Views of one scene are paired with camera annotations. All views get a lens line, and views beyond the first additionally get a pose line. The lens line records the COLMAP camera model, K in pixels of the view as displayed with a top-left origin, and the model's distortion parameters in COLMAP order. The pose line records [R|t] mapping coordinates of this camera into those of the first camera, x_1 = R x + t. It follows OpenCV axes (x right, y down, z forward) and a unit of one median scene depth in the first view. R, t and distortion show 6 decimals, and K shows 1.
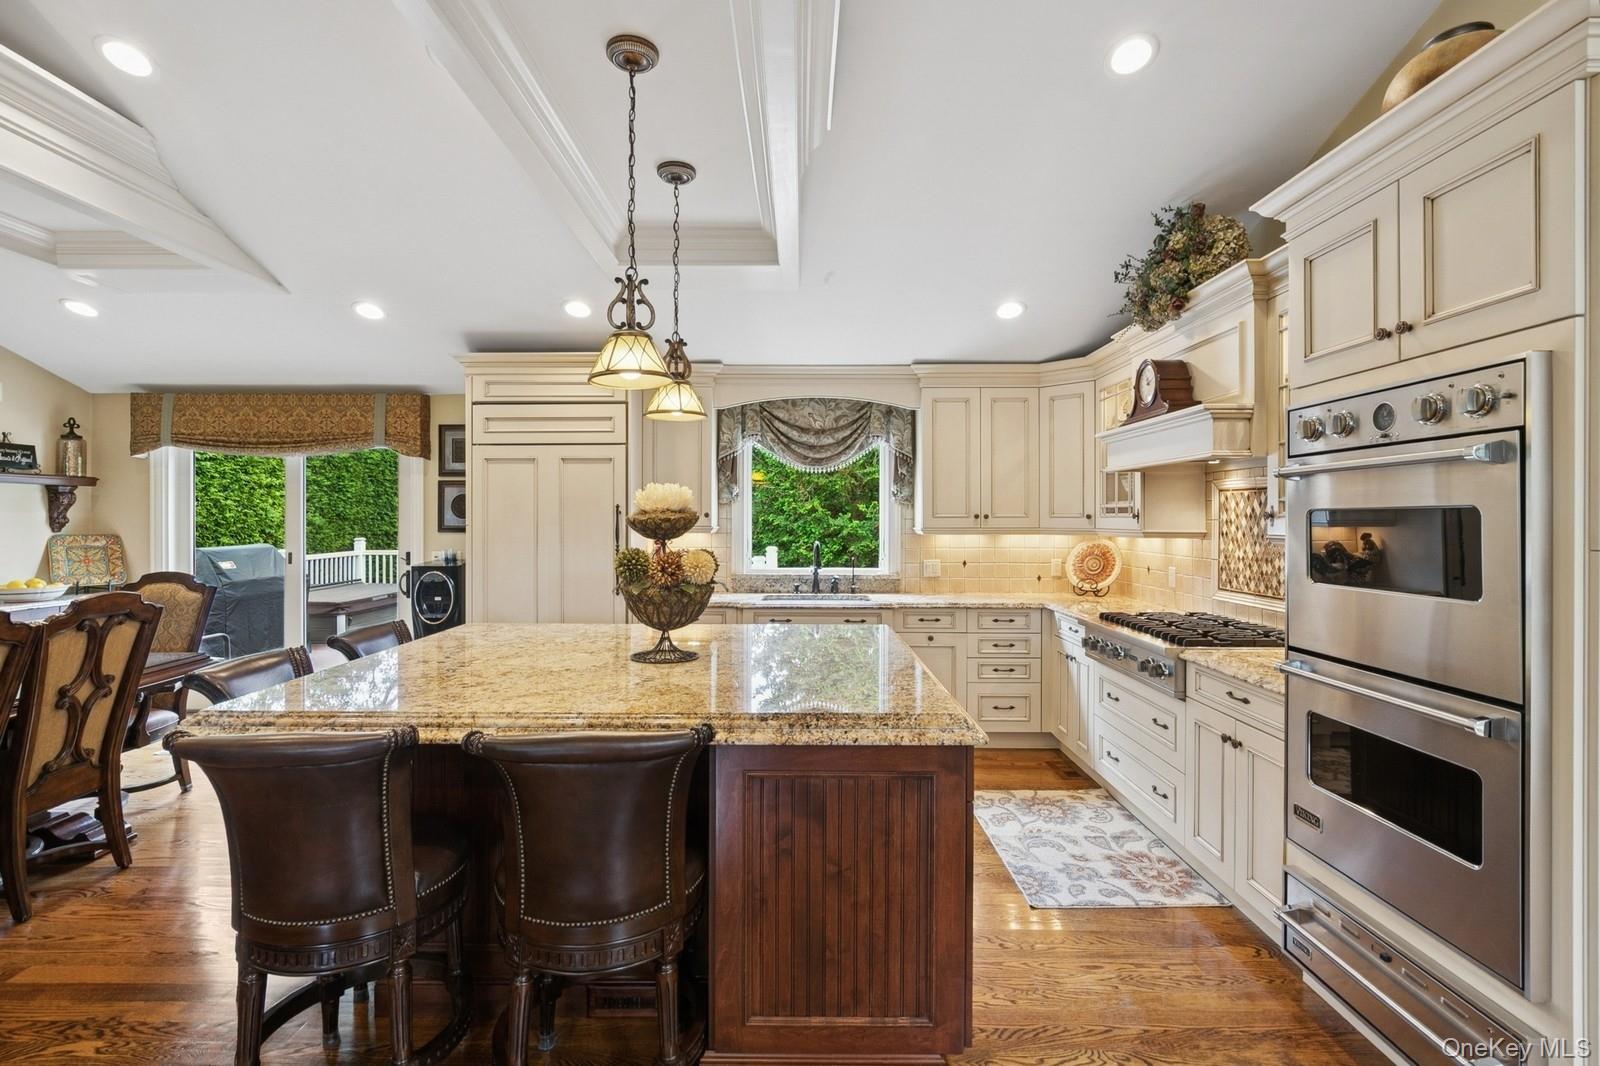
lens RADIAL K [[754.5, 0, 768.5], [0, 754.5, 512.5], [0, 0, 1]] dist [-0.013917, -0.000498]
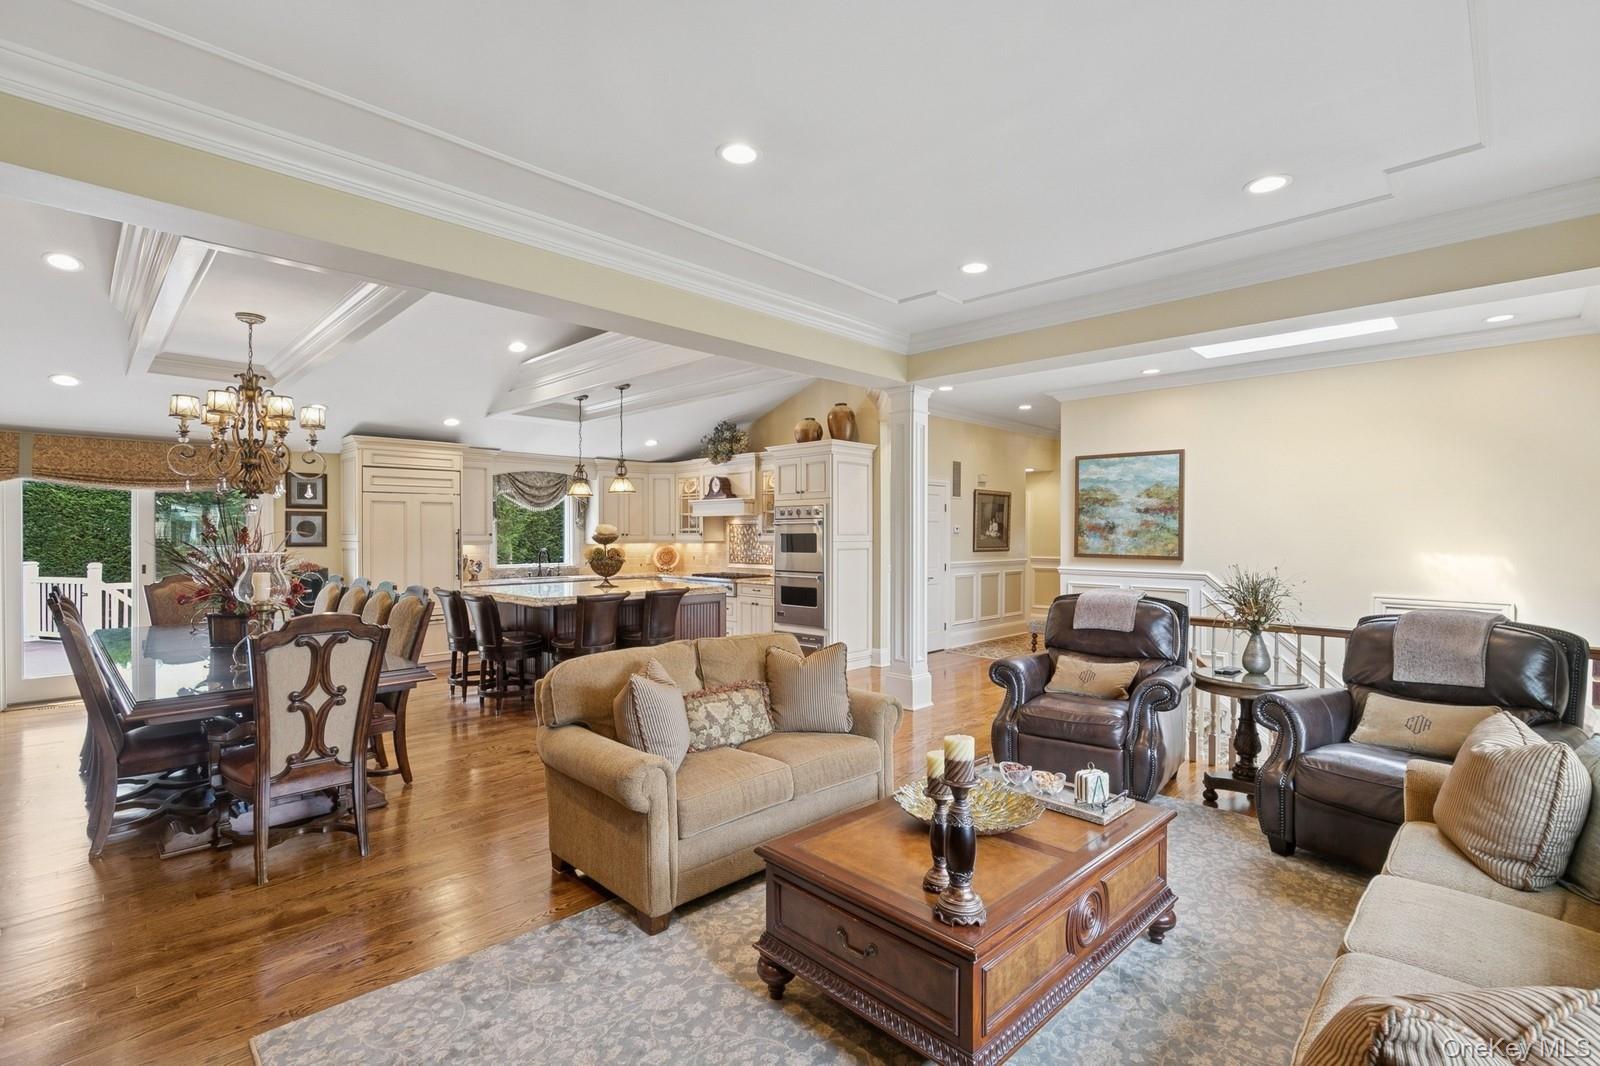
lens RADIAL K [[730.3, 0, 790.0], [0, 730.3, 535.8], [0, 0, 1]] dist [-0.009676, -0.000219]
pose [[0.697674, -0.005224, 0.716397, -0.866374], [-0.002008, 0.999955, 0.009248, -0.011722], [-0.716413, -0.007890, 0.697632, -0.740792]]
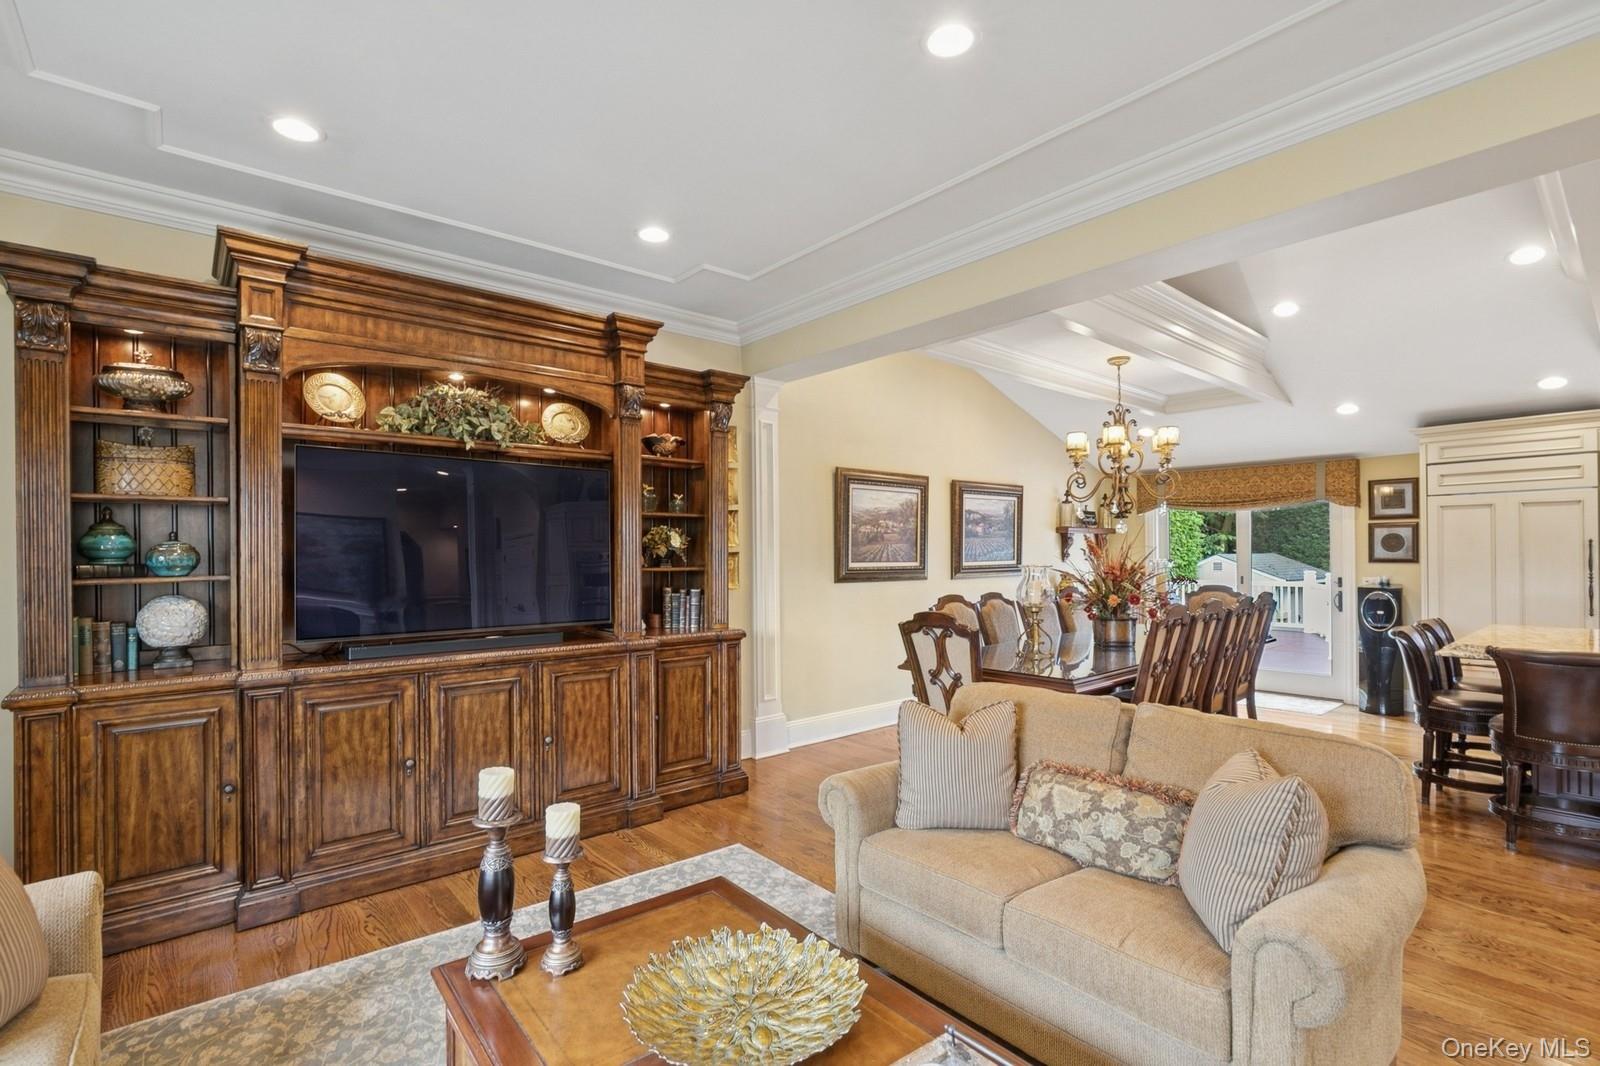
lens RADIAL K [[730.3, 0, 790.0], [0, 730.3, 535.8], [0, 0, 1]] dist [-0.009676, -0.000219]
pose [[0.672179, -0.021351, -0.740080, -0.206759], [0.010551, 0.999759, -0.019260, -0.007923], [0.740313, 0.005137, 0.672242, -0.675776]]
